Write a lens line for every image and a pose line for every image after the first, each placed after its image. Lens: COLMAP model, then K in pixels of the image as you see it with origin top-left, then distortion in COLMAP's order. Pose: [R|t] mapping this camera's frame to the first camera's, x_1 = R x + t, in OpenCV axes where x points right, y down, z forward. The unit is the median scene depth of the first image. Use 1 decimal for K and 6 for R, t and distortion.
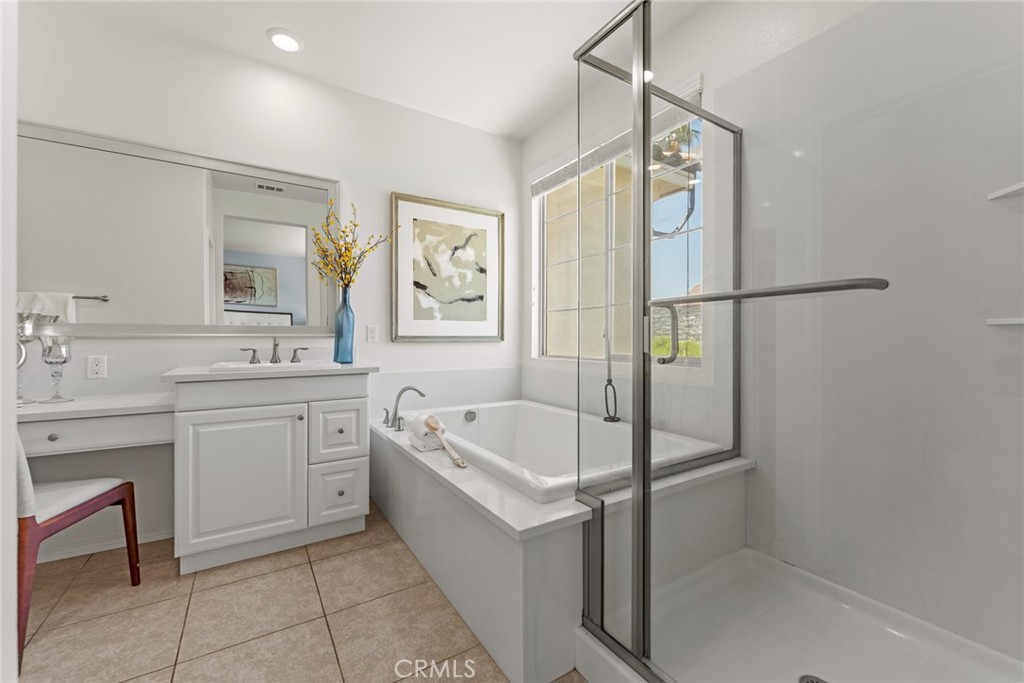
lens RADIAL K [[417.8, 0, 513.2], [0, 417.8, 339.0], [0, 0, 1]] dist [-0.002337, -0.000359]
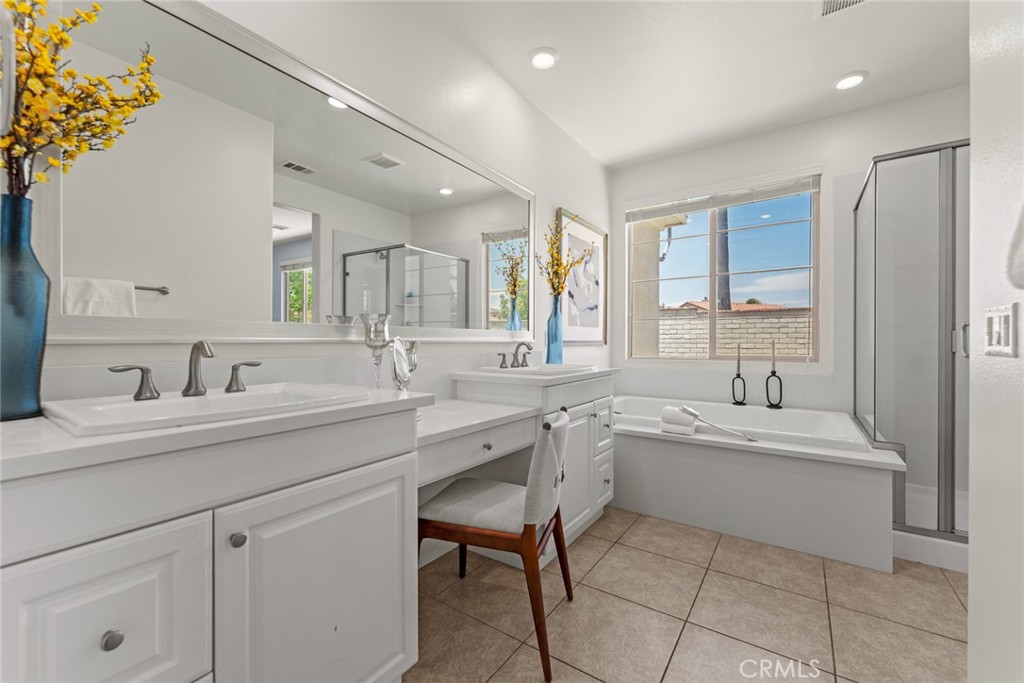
lens RADIAL K [[417.8, 0, 511.5], [0, 417.8, 341.7], [0, 0, 1]] dist [-0.002337, -0.000359]
pose [[0.920457, 0.001760, 0.390839, -0.819191], [-0.001406, 0.999998, -0.001191, -0.002852], [-0.390840, 0.000547, 0.920458, 0.050872]]
